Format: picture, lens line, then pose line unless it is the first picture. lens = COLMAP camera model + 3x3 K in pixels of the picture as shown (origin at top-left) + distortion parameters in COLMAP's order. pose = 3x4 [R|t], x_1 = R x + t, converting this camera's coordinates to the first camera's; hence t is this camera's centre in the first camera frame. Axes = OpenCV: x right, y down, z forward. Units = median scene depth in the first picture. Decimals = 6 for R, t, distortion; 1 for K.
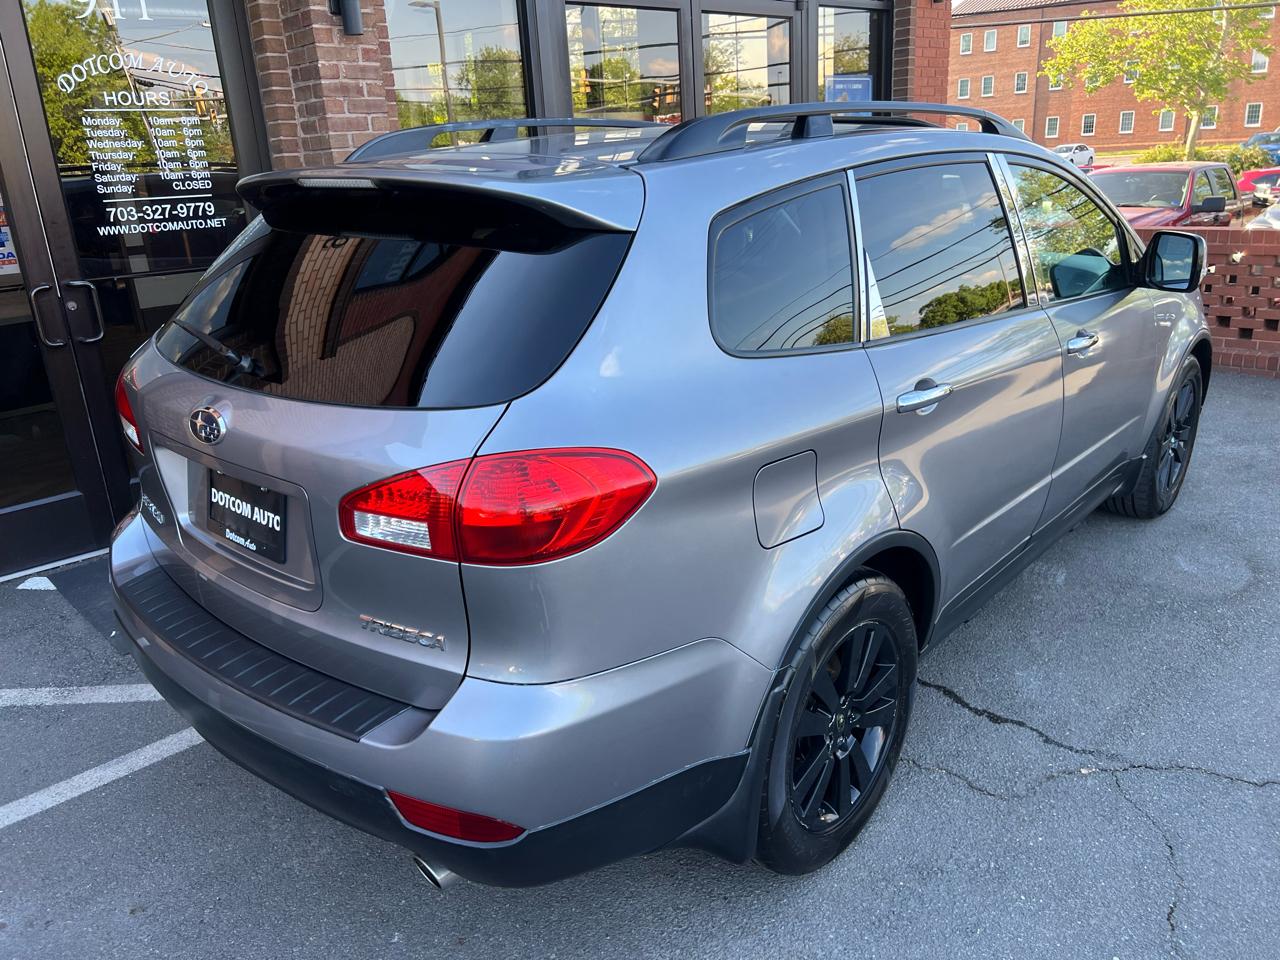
lens RADIAL K [[966.9, 0, 631.5], [0, 966.9, 485.3], [0, 0, 1]] dist [0.052160, -0.062156]
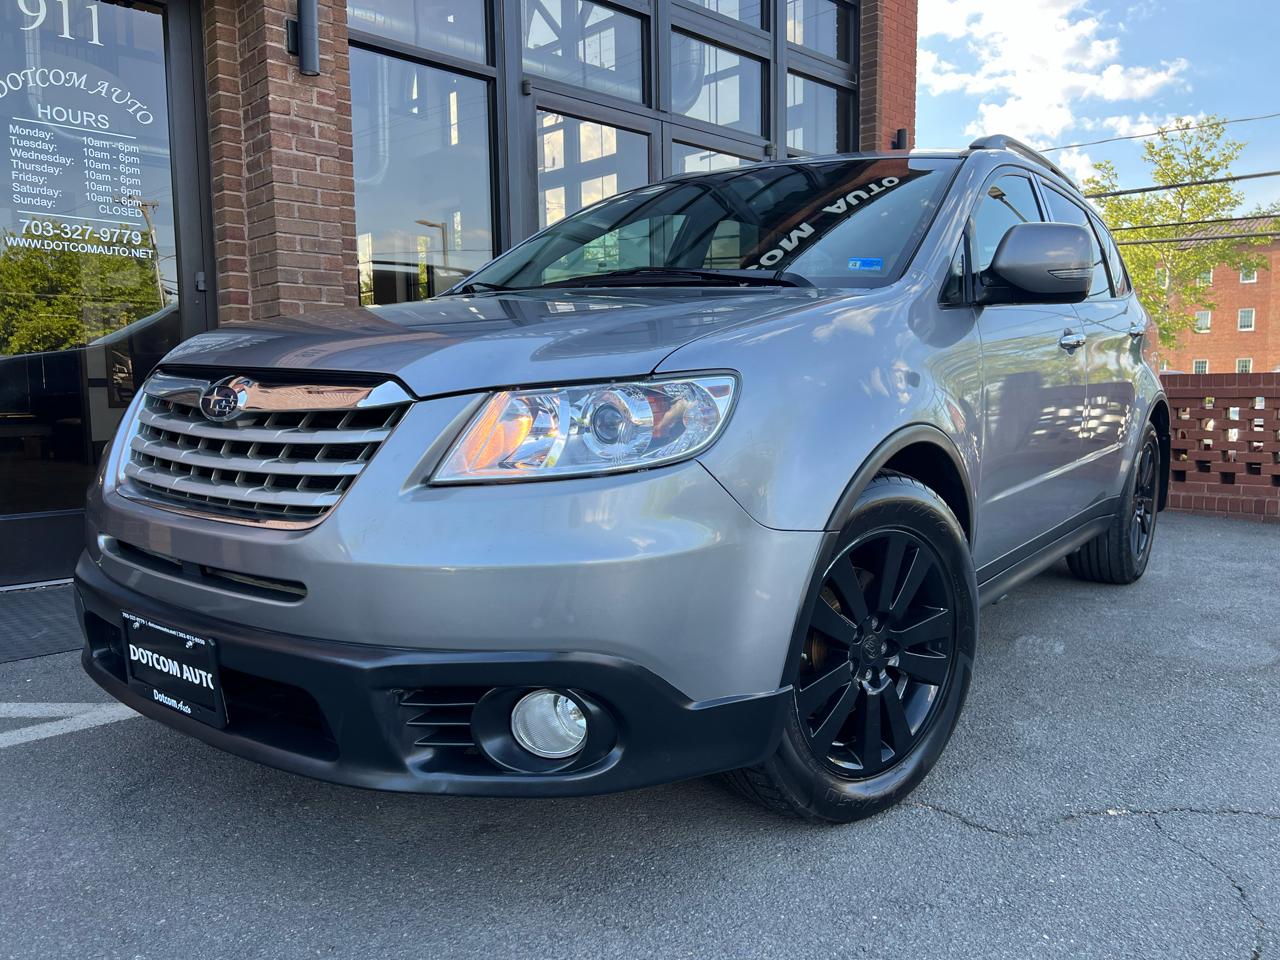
lens RADIAL K [[966.9, 0, 631.9], [0, 966.9, 474.2], [0, 0, 1]] dist [0.052160, -0.062156]
pose [[0.998799, 0.045417, 0.018387, 0.057855], [-0.039842, 0.971230, -0.234786, 0.213468], [-0.028521, 0.233772, 0.971873, 0.190760]]
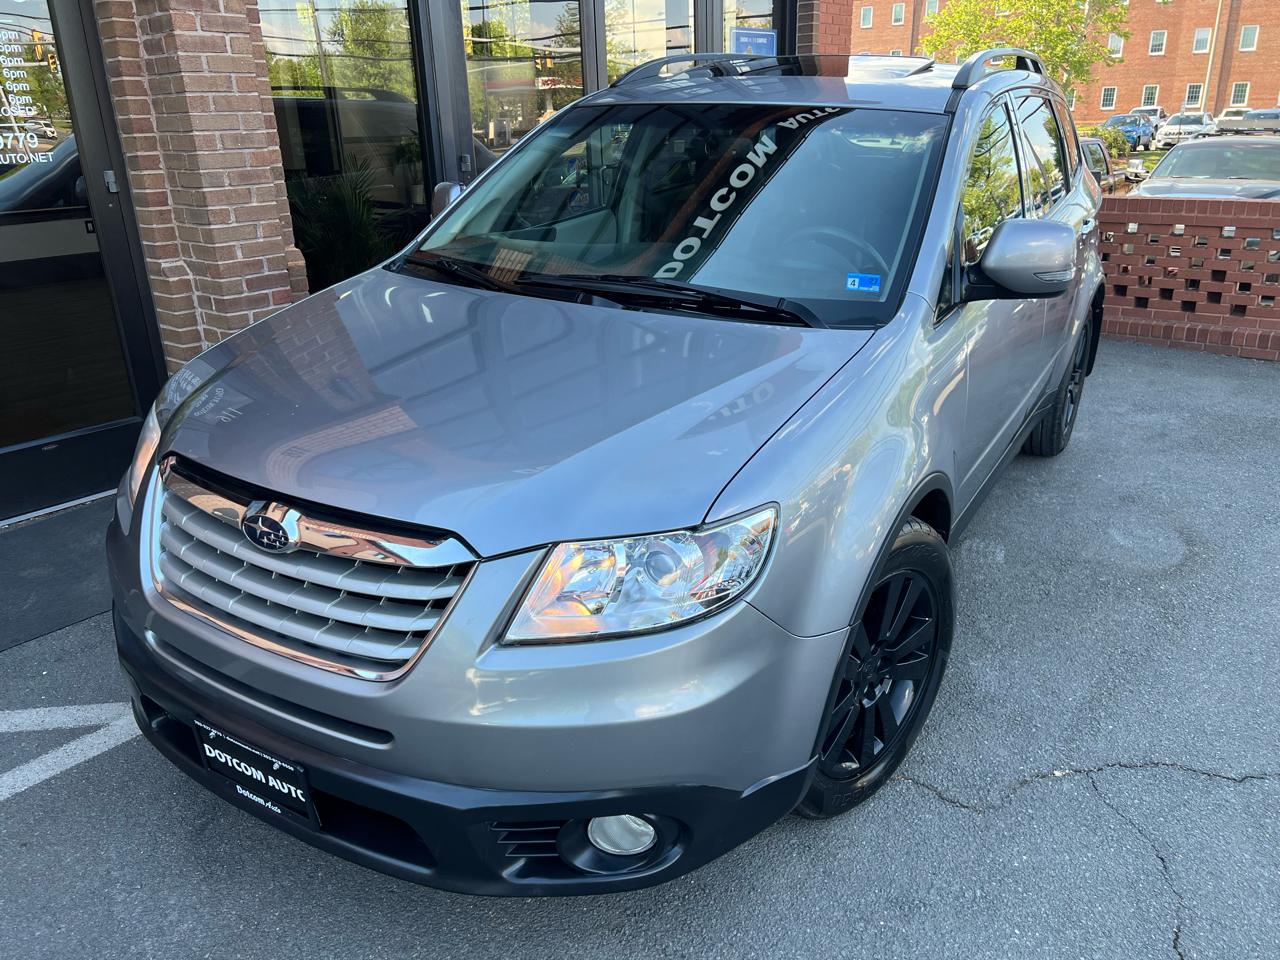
lens RADIAL K [[966.9, 0, 641.7], [0, 966.9, 482.7], [0, 0, 1]] dist [0.052160, -0.062156]
pose [[0.992098, -0.014950, 0.124572, -0.030610], [0.011469, 0.999525, 0.028613, -0.009500], [-0.124941, -0.026959, 0.991798, 0.138121]]
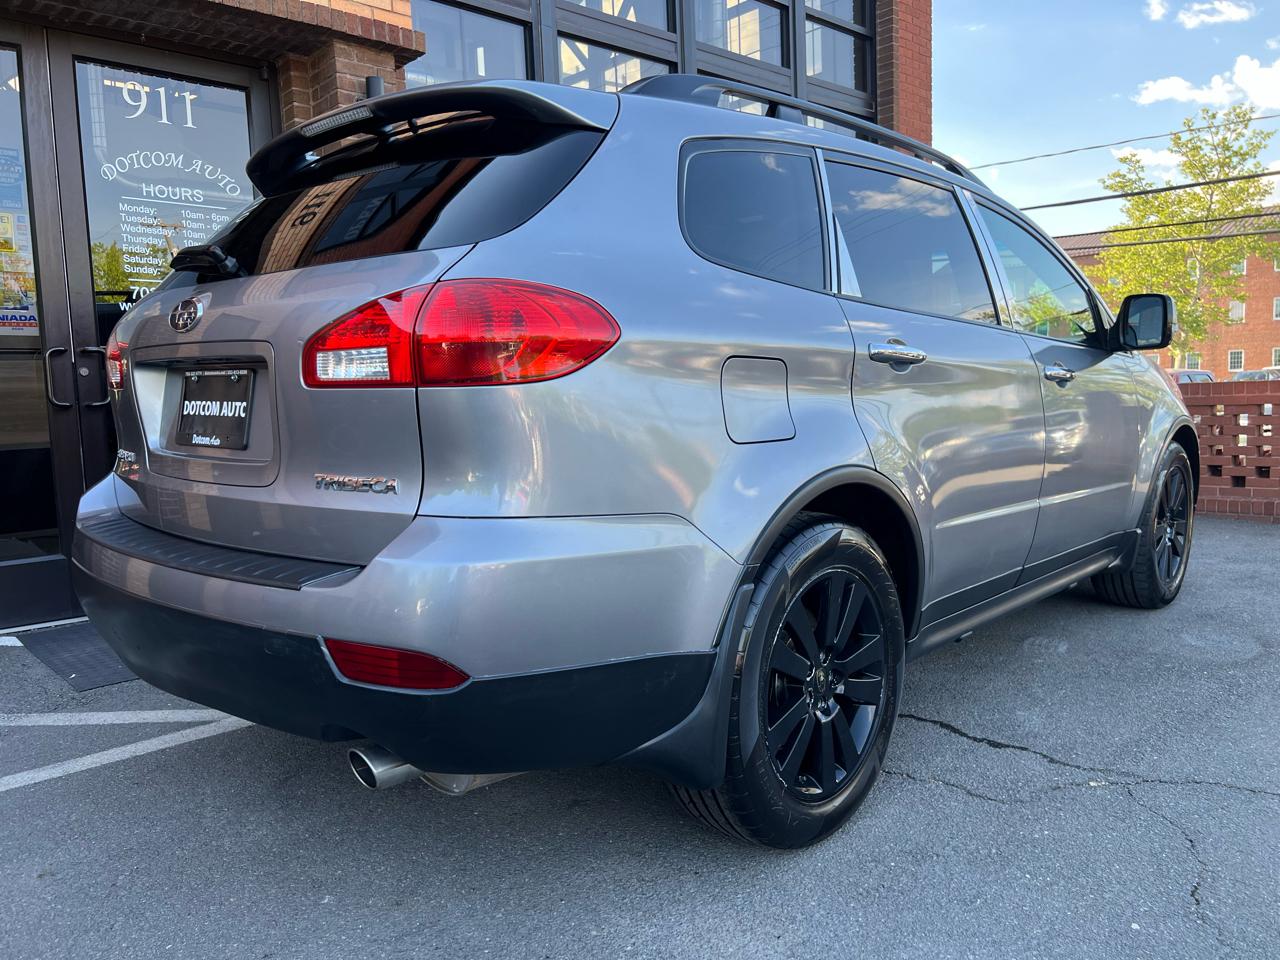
lens RADIAL K [[966.9, 0, 630.8], [0, 966.9, 484.6], [0, 0, 1]] dist [0.052160, -0.062156]
pose [[0.999699, 0.021463, -0.011905, 0.030536], [-0.023618, 0.973203, -0.228732, 0.221501], [0.006677, 0.228944, 0.973417, 0.033601]]
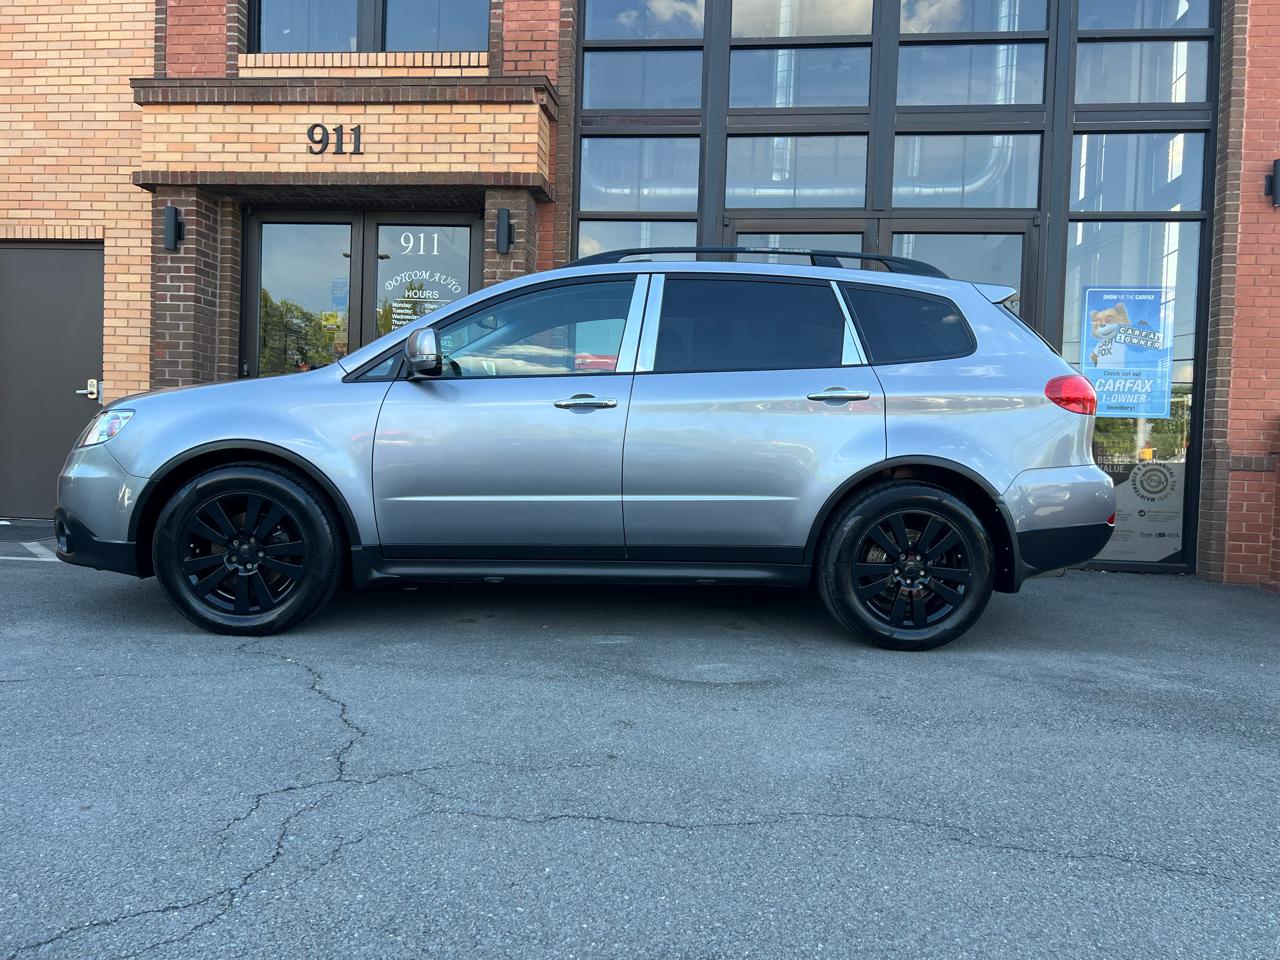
lens RADIAL K [[966.9, 0, 640.1], [0, 966.9, 486.4], [0, 0, 1]] dist [0.052160, -0.062156]
pose [[0.636997, 0.100241, -0.764321, 1.685447], [-0.314064, 0.939236, -0.138564, 0.093240], [0.703988, 0.328311, 0.629772, 0.375266]]
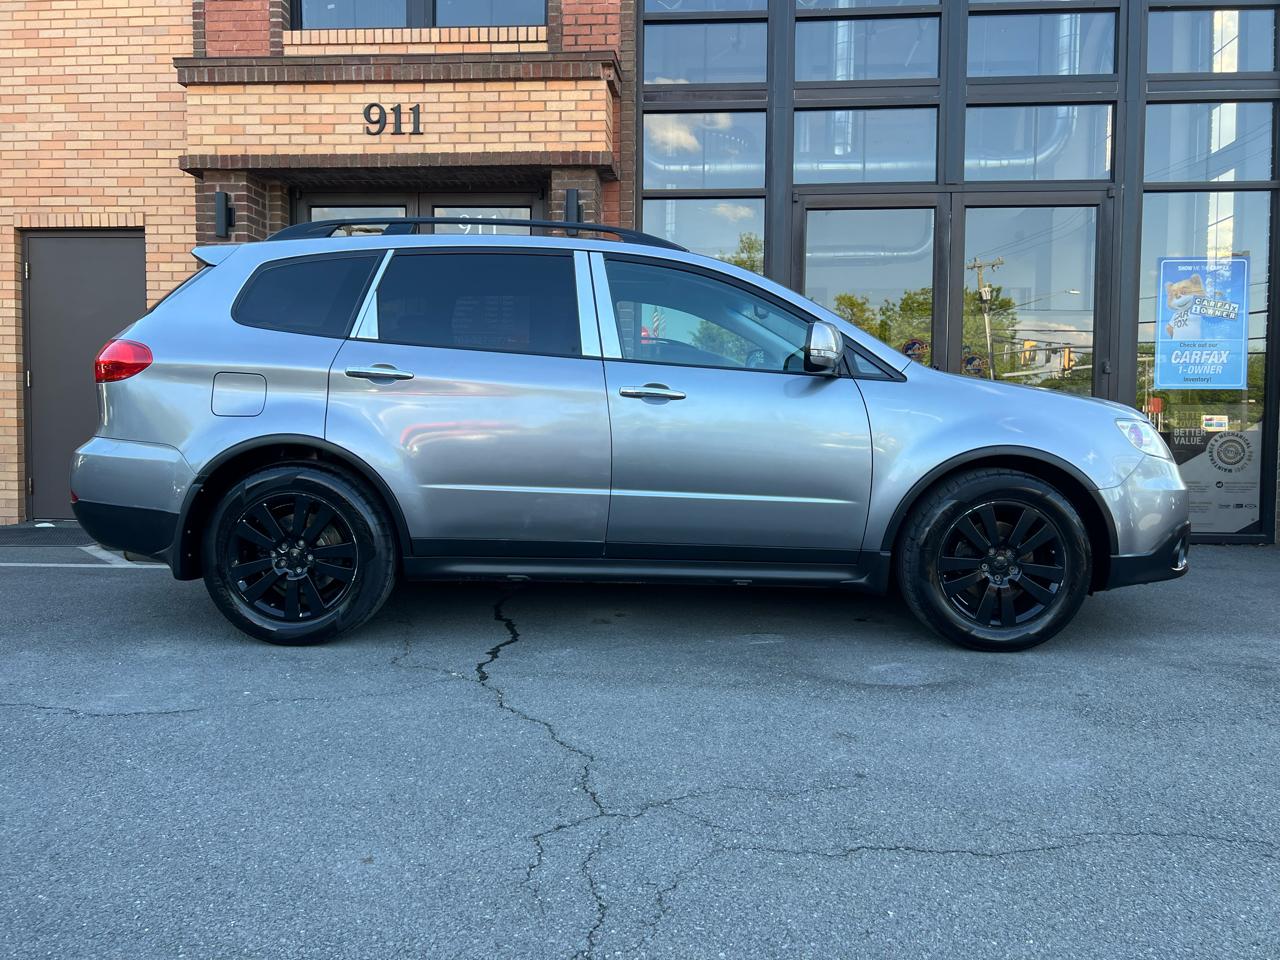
lens RADIAL K [[966.9, 0, 643.7], [0, 966.9, 470.5], [0, 0, 1]] dist [0.052160, -0.062156]
pose [[0.667670, 0.093715, -0.738535, 1.467077], [-0.284402, 0.948909, -0.136702, 0.132478], [0.687992, 0.301313, 0.660211, 0.208841]]
